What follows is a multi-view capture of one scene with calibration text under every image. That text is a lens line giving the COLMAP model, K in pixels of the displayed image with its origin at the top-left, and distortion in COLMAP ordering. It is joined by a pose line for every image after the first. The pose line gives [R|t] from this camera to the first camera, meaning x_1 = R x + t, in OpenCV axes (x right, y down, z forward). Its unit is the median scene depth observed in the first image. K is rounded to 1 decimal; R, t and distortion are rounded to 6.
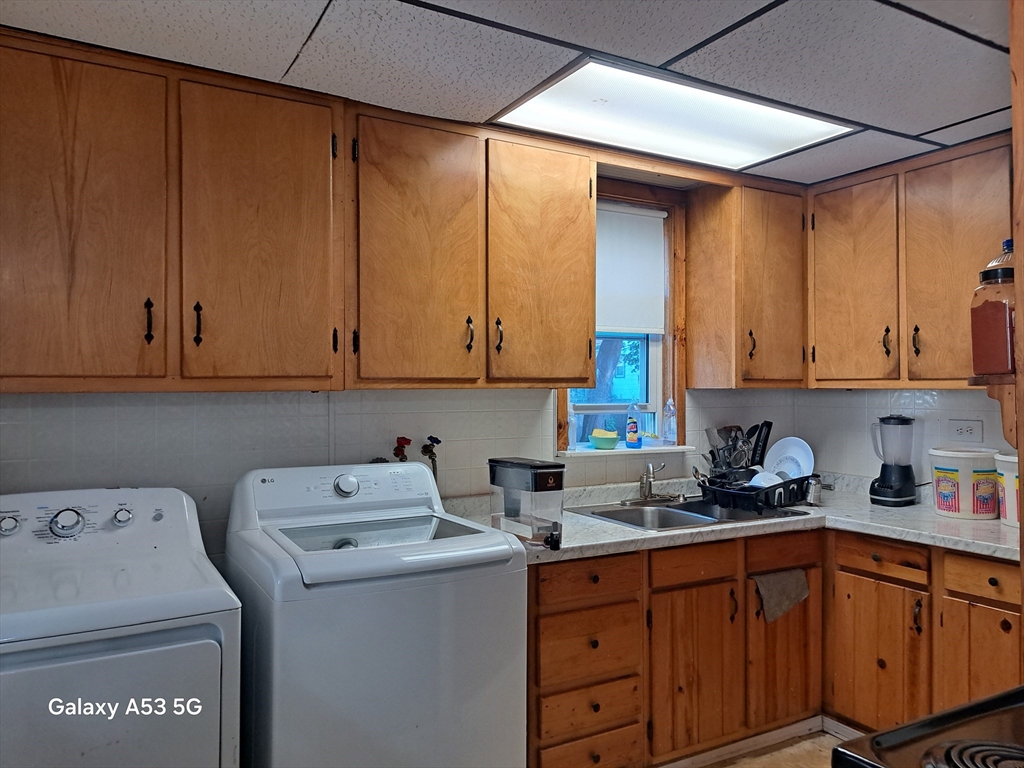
lens RADIAL K [[735.7, 0, 509.3], [0, 735.7, 383.8], [0, 0, 1]] dist [0.054730, -0.049062]
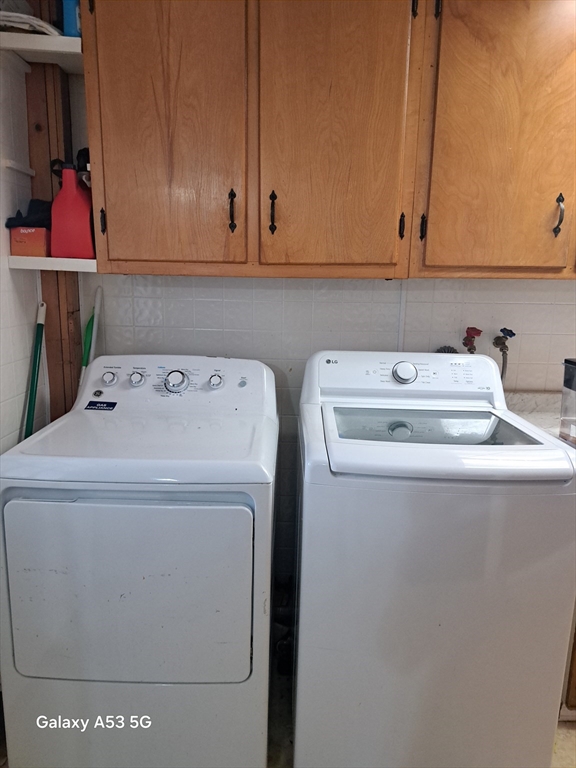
lens RADIAL K [[551.8, 0, 283.5], [0, 551.8, 387.6], [0, 0, 1]] dist [0.054730, -0.049062]
pose [[0.858398, 0.117754, -0.499286, 0.023240], [-0.016760, 0.979216, 0.202128, 0.004853], [0.512710, -0.165139, 0.842530, 0.263883]]
